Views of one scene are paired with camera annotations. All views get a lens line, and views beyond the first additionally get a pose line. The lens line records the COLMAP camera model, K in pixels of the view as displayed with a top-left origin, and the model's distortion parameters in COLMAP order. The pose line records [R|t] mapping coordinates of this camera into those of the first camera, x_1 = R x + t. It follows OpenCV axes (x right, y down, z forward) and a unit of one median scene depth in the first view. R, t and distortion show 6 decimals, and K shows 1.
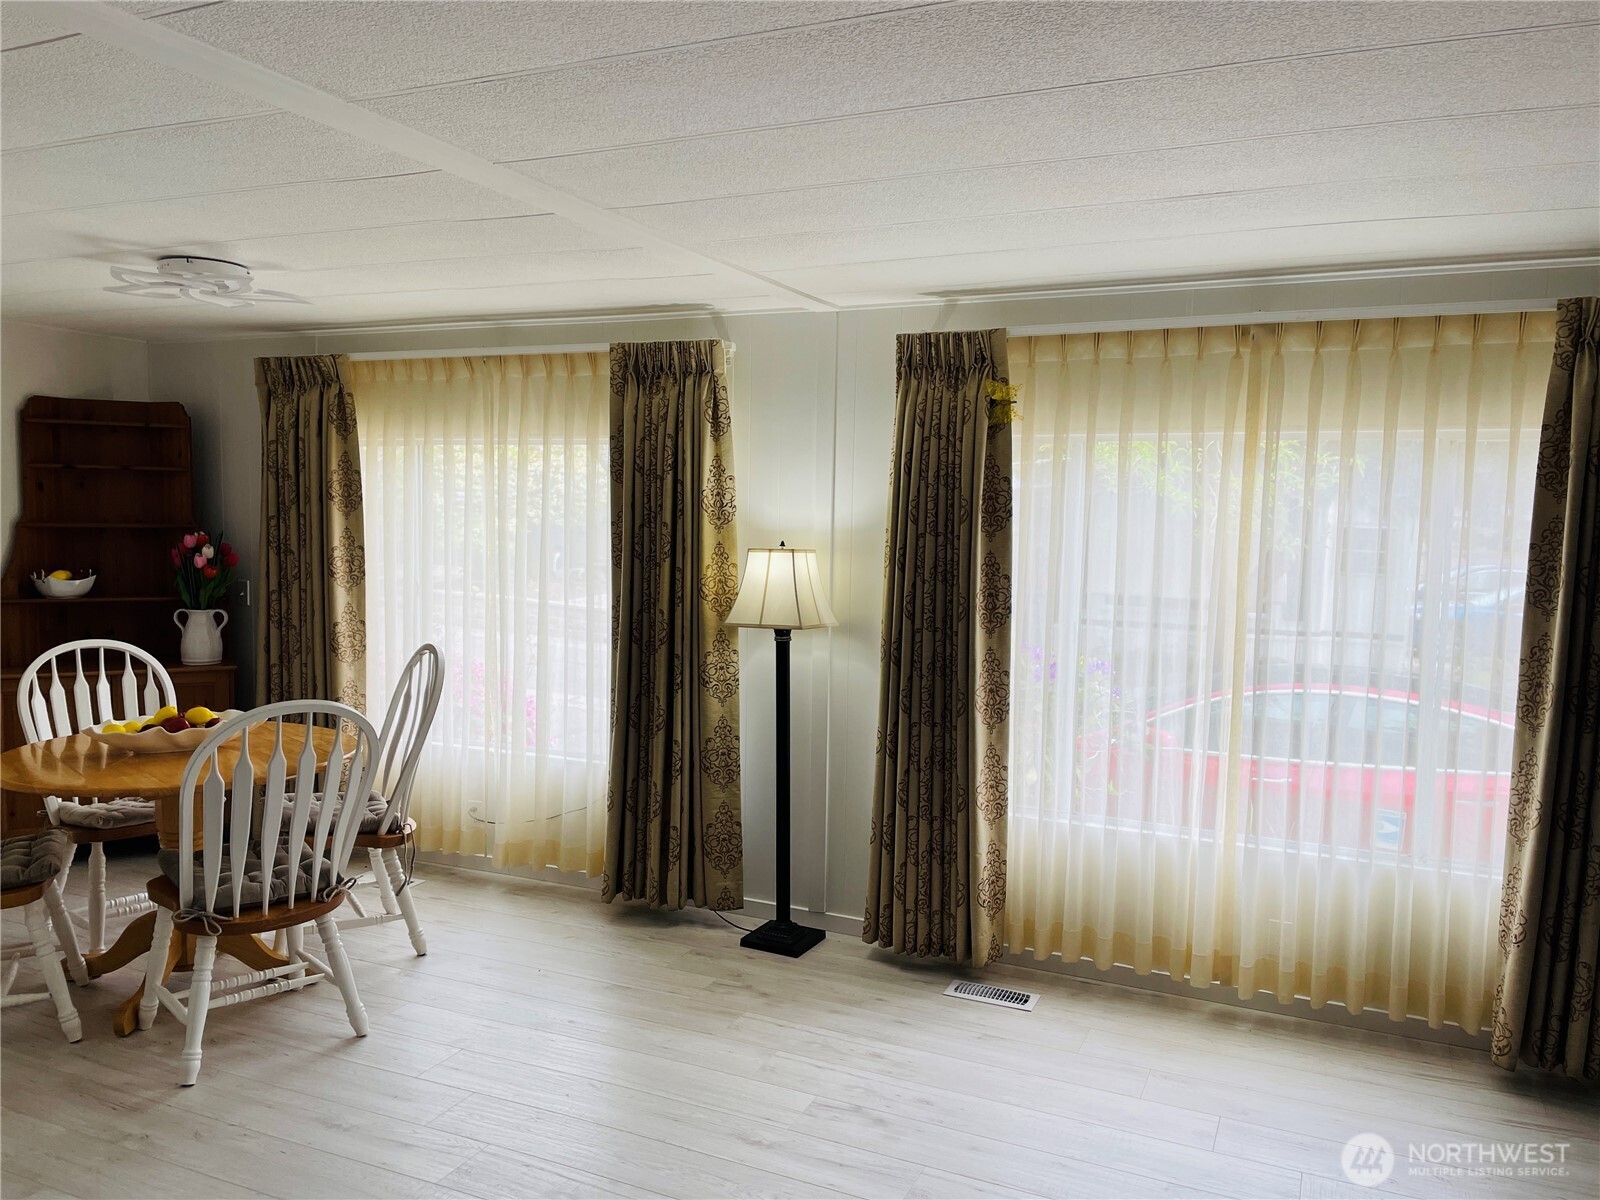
lens RADIAL K [[1179.8, 0, 808.0], [0, 1179.8, 598.6], [0, 0, 1]] dist [0.103979, -0.132042]
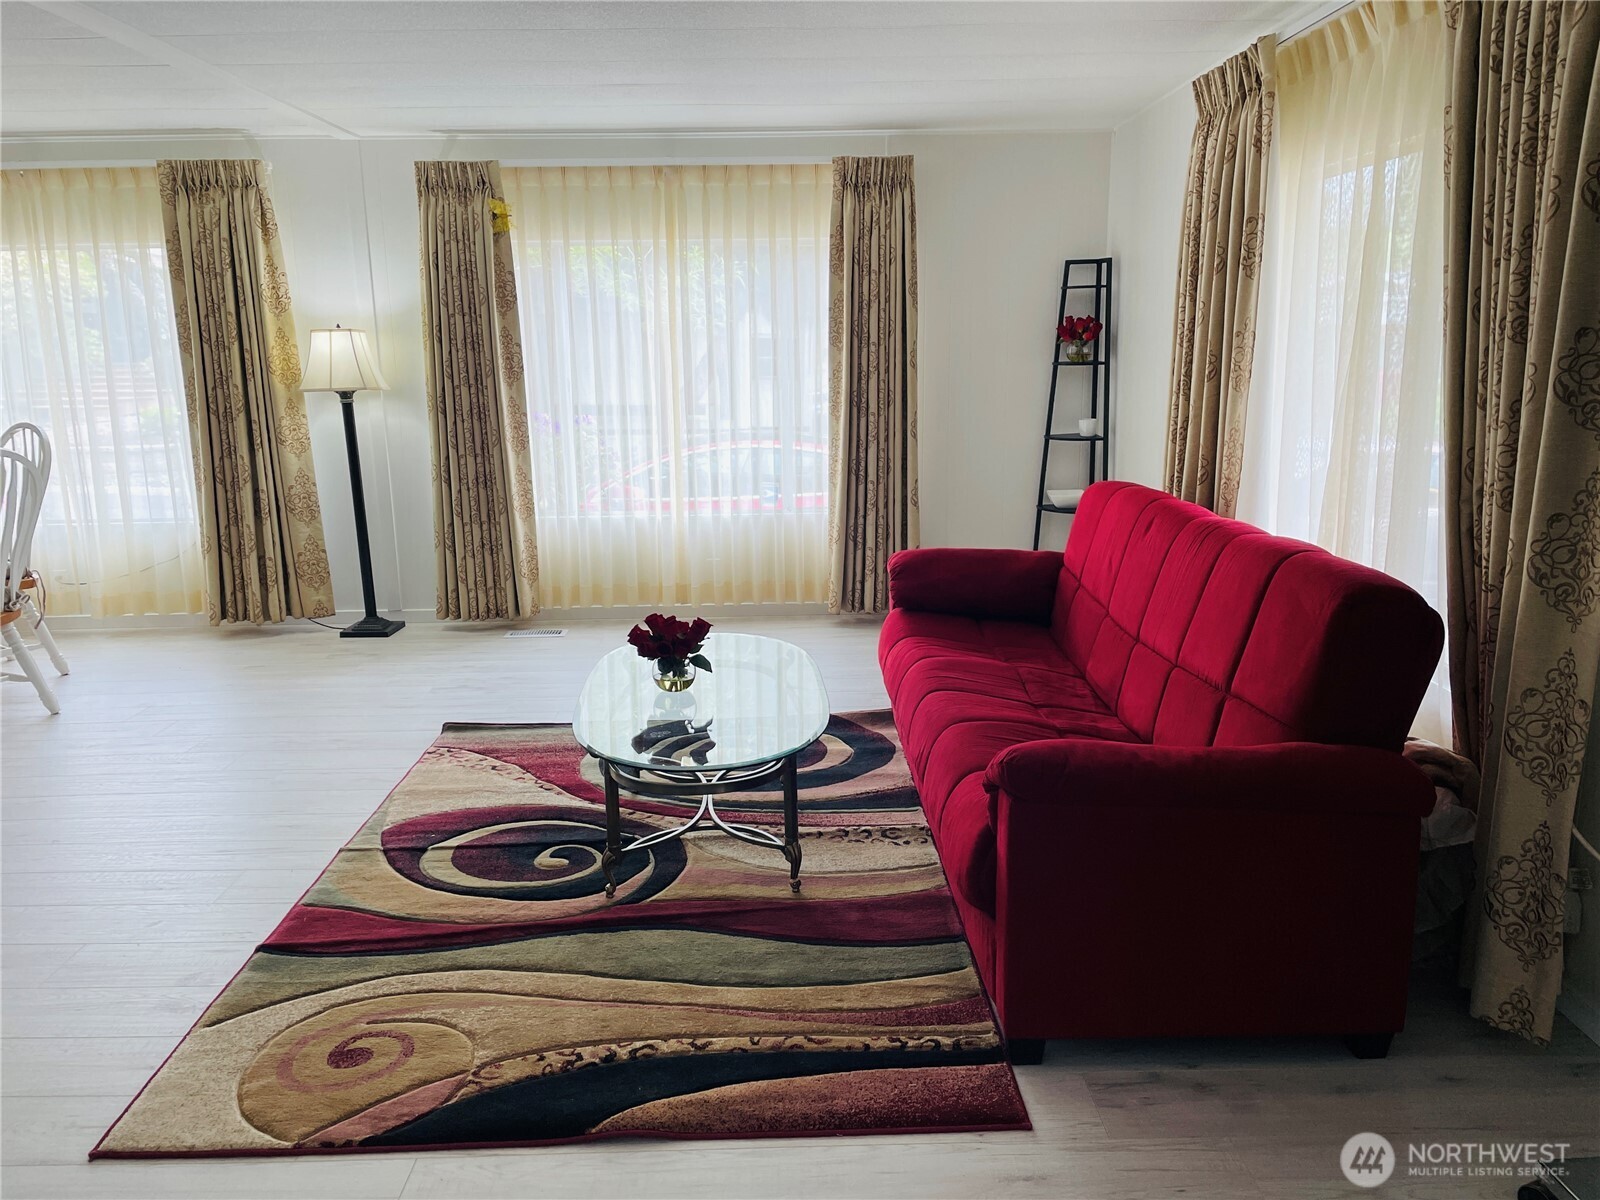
lens RADIAL K [[1179.8, 0, 808.0], [0, 1179.8, 598.6], [0, 0, 1]] dist [0.103979, -0.132042]
pose [[0.903114, -0.118950, 0.412596, -0.138081], [0.064883, 0.987635, 0.142713, 0.097650], [-0.424470, -0.102115, 0.899665, -0.444313]]
